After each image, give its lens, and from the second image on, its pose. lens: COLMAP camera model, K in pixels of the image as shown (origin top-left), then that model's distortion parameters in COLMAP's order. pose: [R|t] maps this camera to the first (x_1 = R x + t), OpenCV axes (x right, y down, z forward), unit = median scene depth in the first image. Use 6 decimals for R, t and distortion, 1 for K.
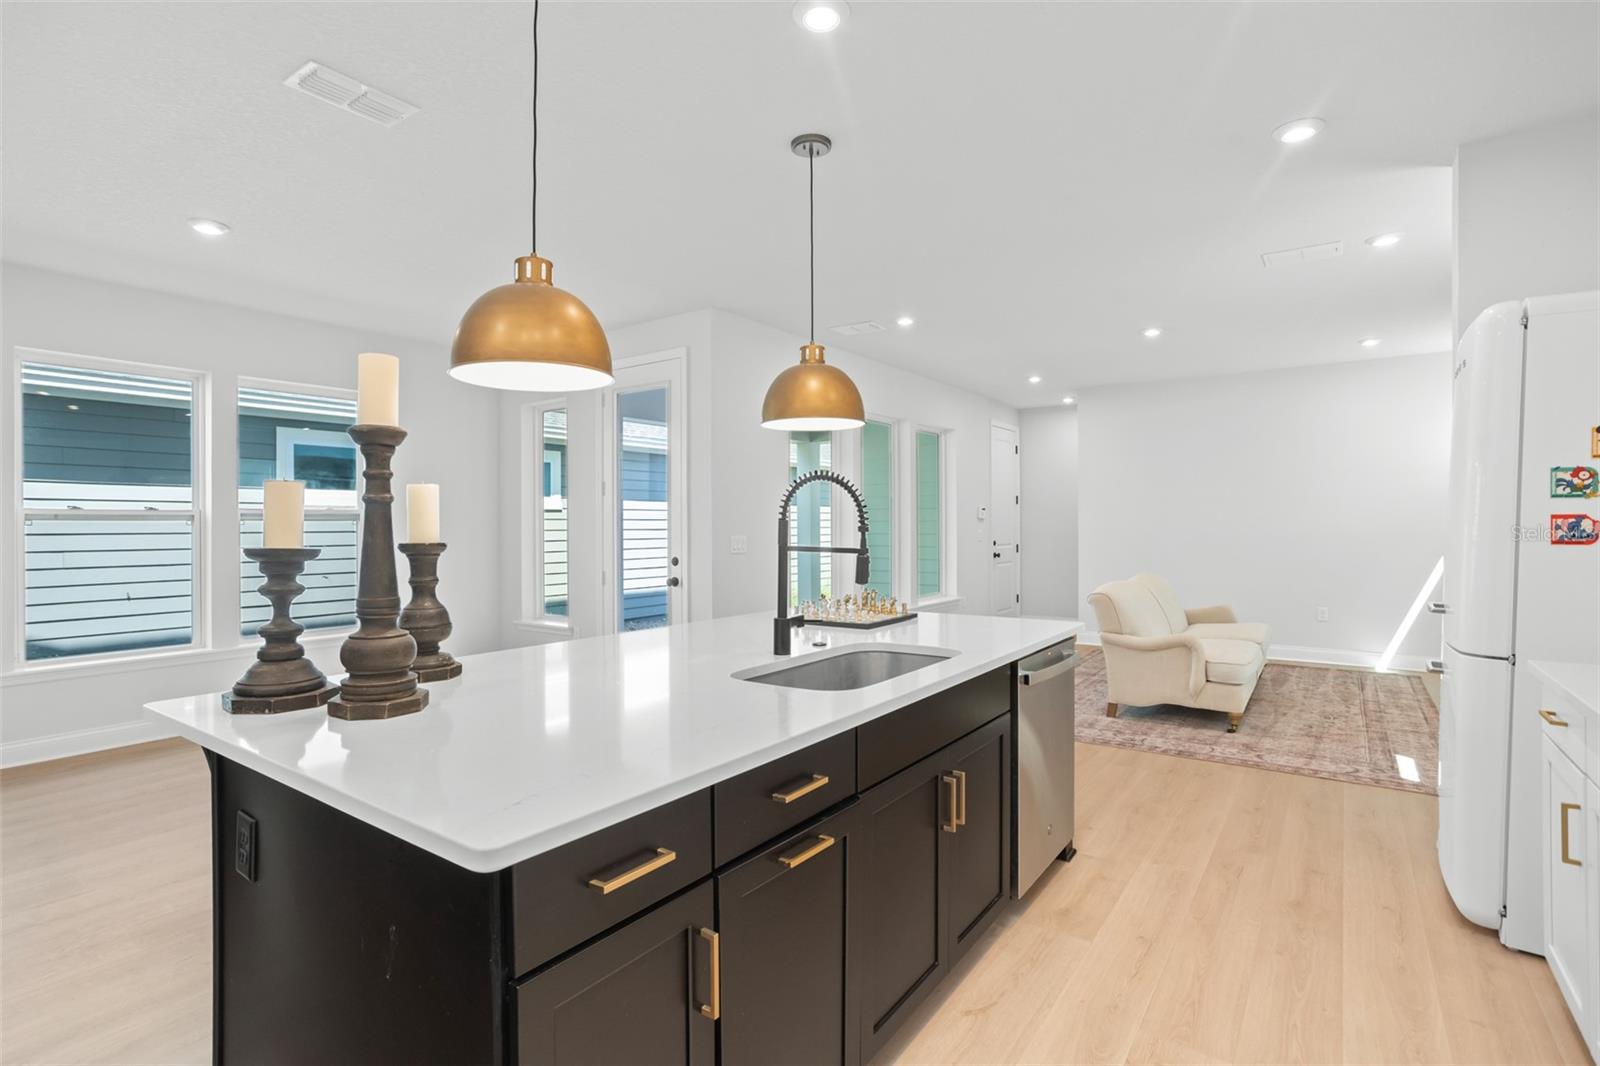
lens RADIAL K [[781.7, 0, 783.3], [0, 781.7, 530.4], [0, 0, 1]] dist [-0.033887, 0.016181]
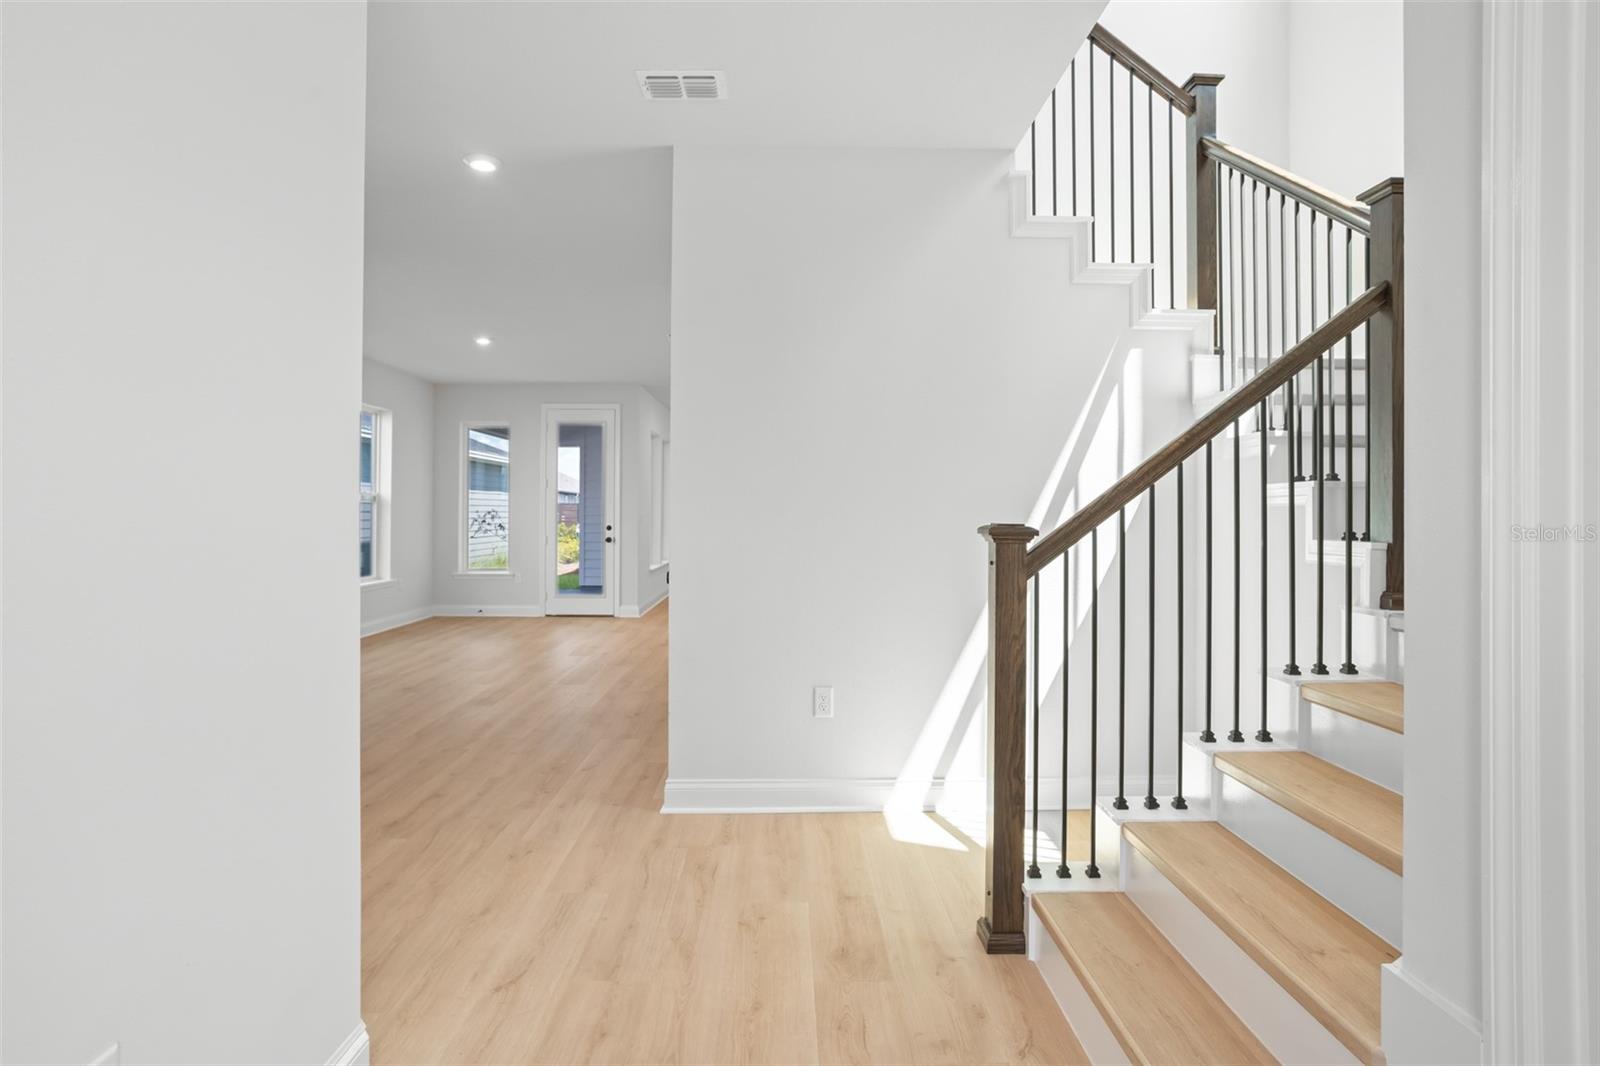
lens RADIAL K [[781.7, 0, 786.2], [0, 781.7, 504.3], [0, 0, 1]] dist [-0.033887, 0.016181]
pose [[0.799092, 0.014209, 0.601041, -0.917885], [-0.002641, 0.999794, -0.020124, 0.023366], [-0.601203, 0.014494, 0.798965, -0.638959]]
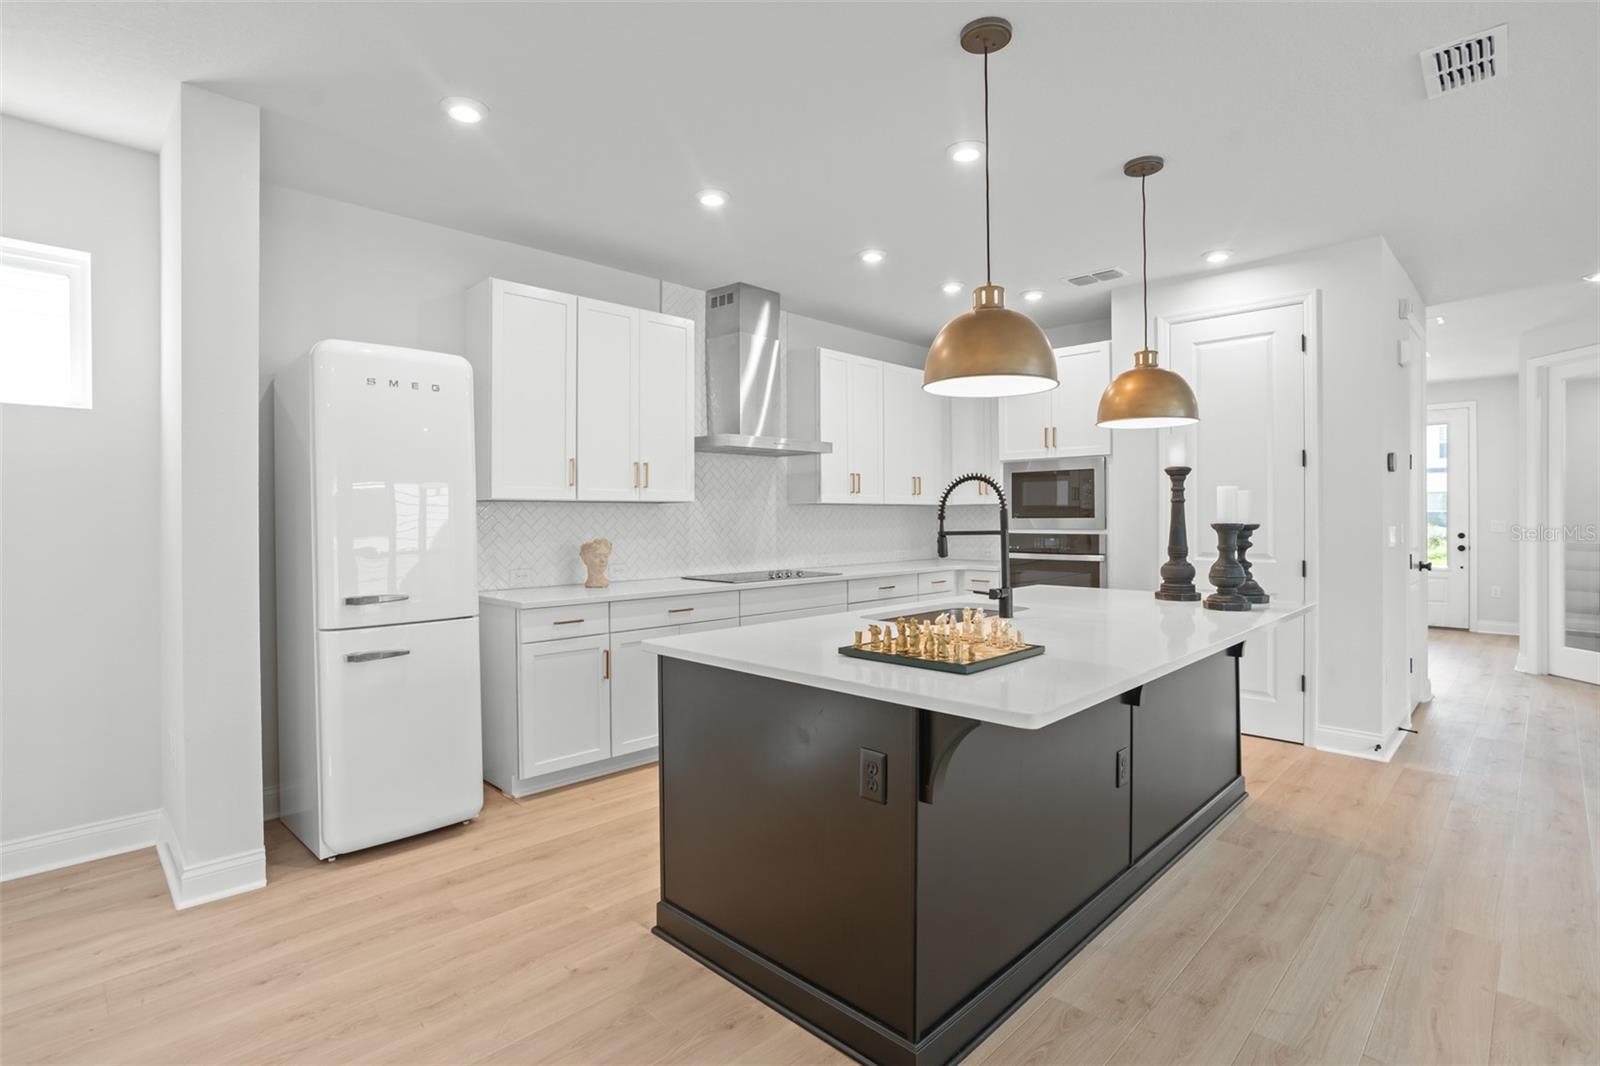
lens RADIAL K [[781.7, 0, 787.4], [0, 781.7, 517.0], [0, 0, 1]] dist [-0.033887, 0.016181]
pose [[-0.987214, 0.008934, 0.159148, 0.067362], [0.010927, 0.999872, 0.011655, -0.009373], [-0.159024, 0.013245, -0.987186, 1.054175]]
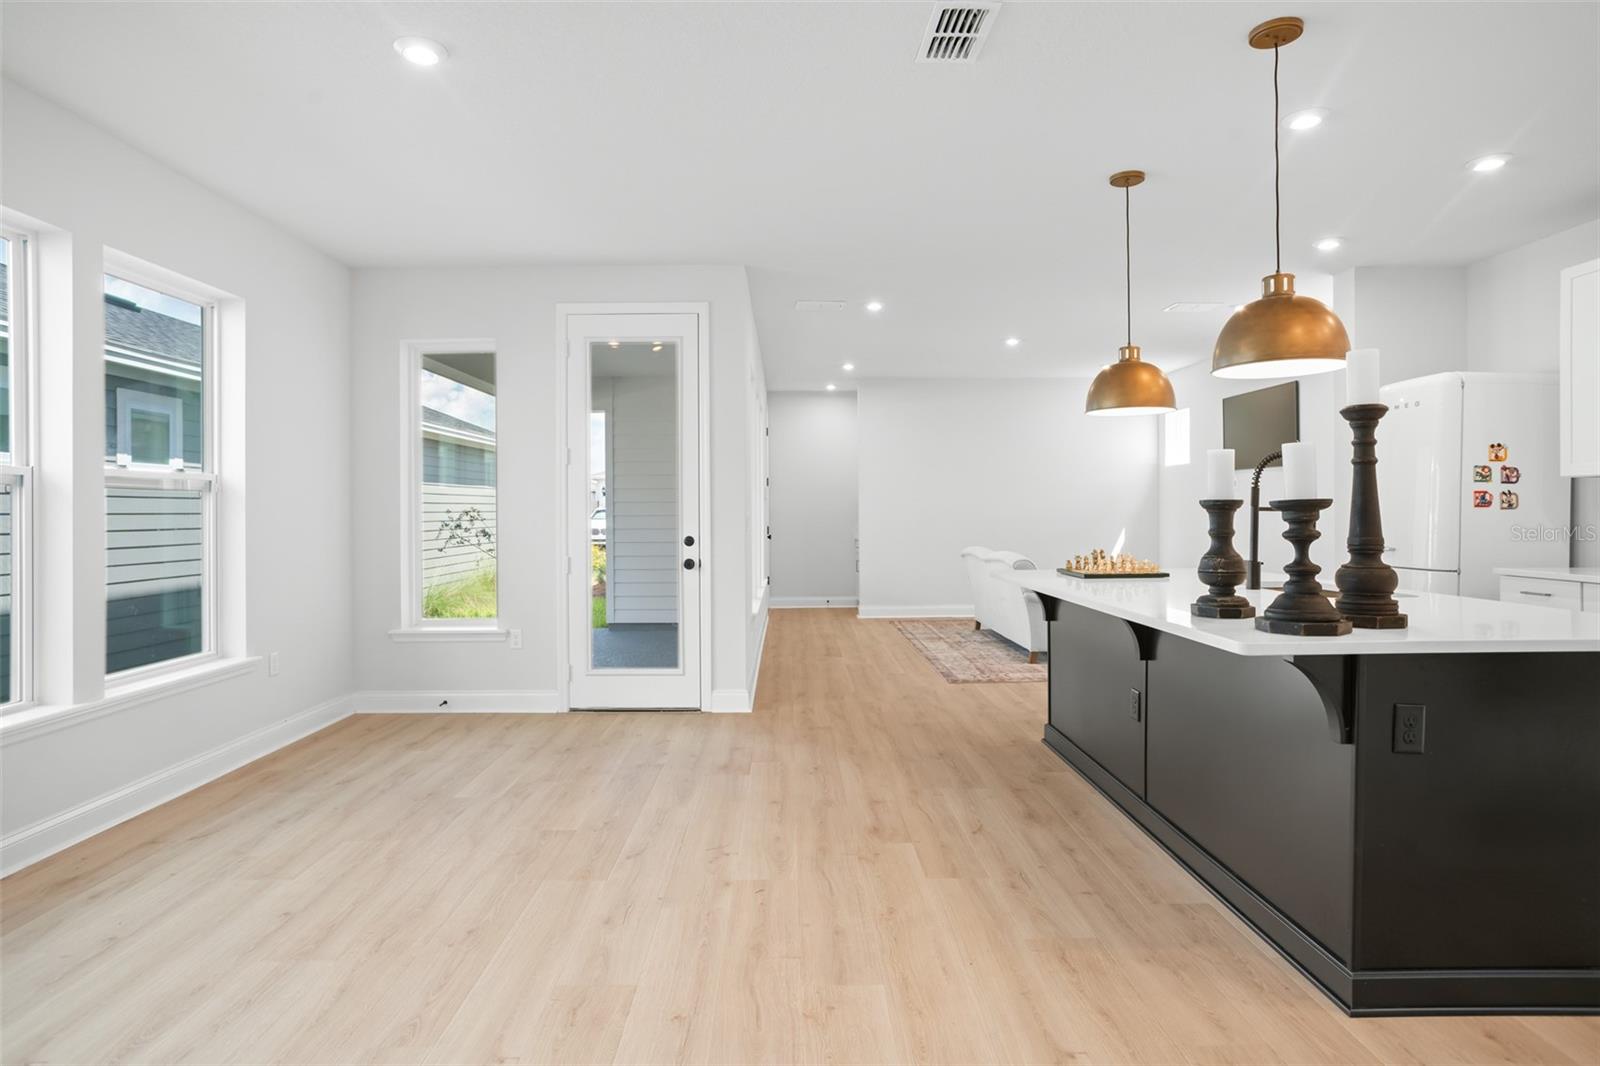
lens RADIAL K [[872.3, 0, 800.8], [0, 872.3, 517.3], [0, 0, 1]] dist [-0.023031, 0.008230]
pose [[0.802001, -0.003983, 0.597310, -0.675667], [0.005416, 0.999985, -0.000604, 0.015366], [-0.597299, 0.003720, 0.802010, 0.138215]]
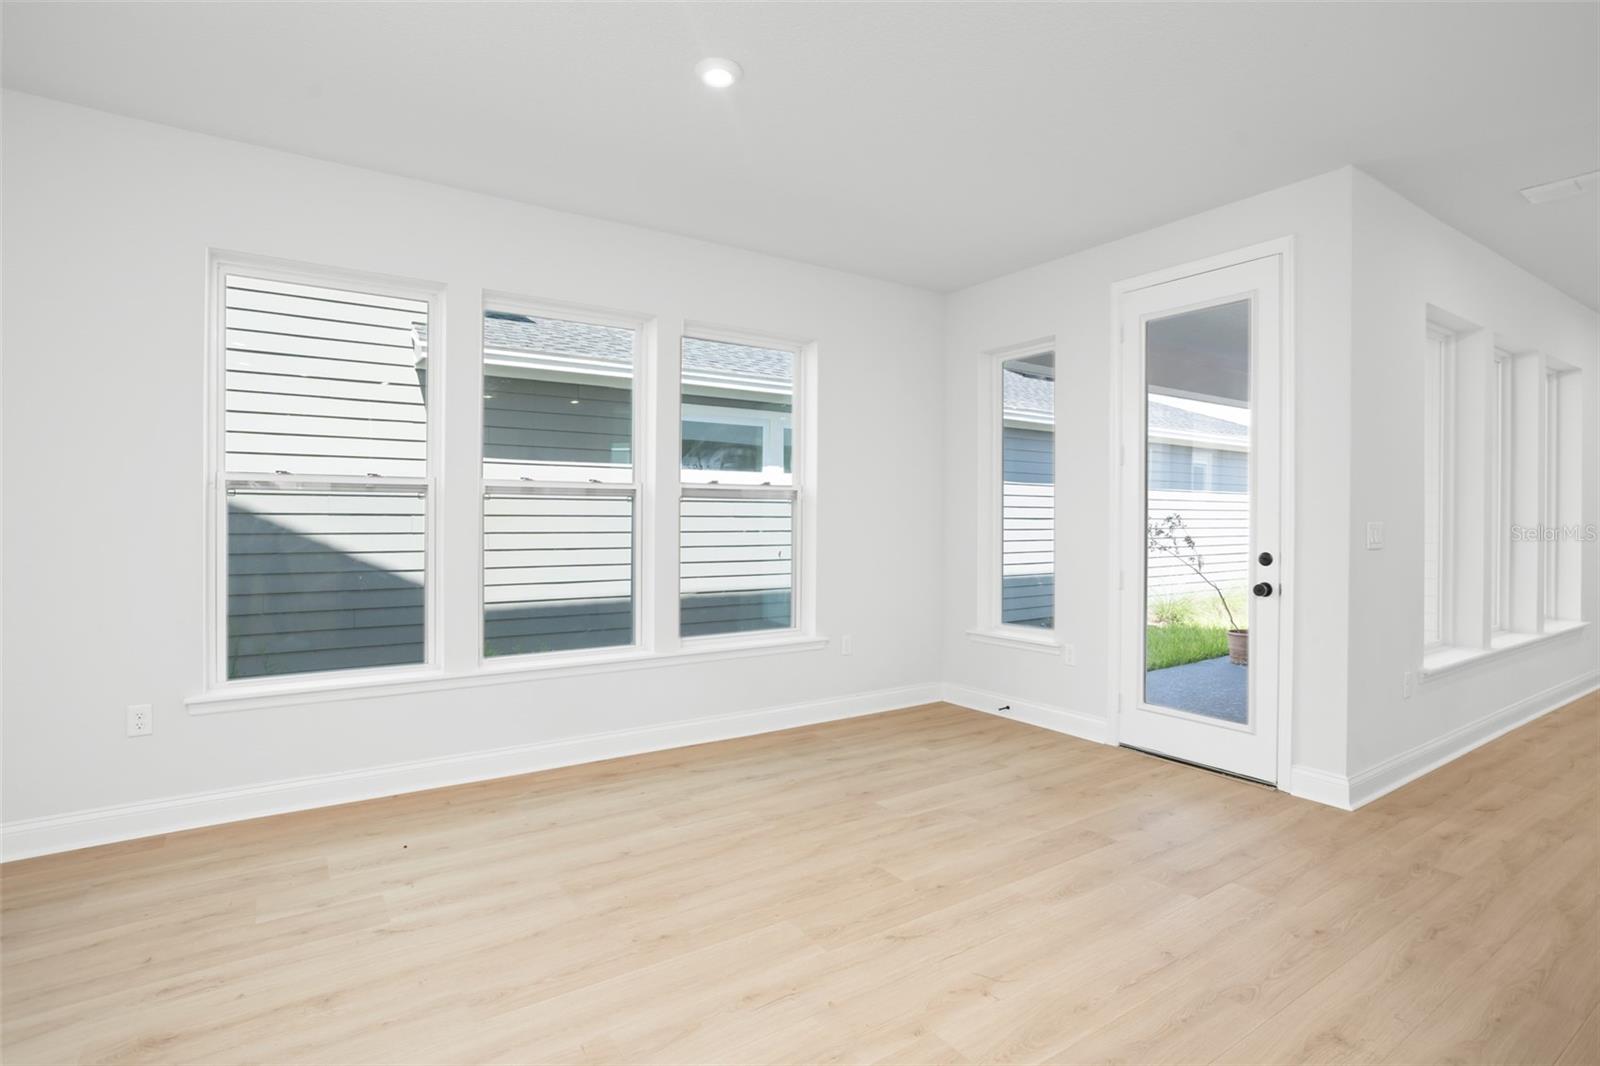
lens RADIAL K [[781.7, 0, 794.4], [0, 781.7, 524.0], [0, 0, 1]] dist [-0.033887, 0.016181]
pose [[0.938716, 0.008874, -0.344578, -0.310301], [-0.008238, 0.999961, 0.003309, 0.011904], [0.344594, -0.000268, 0.938752, 0.257641]]
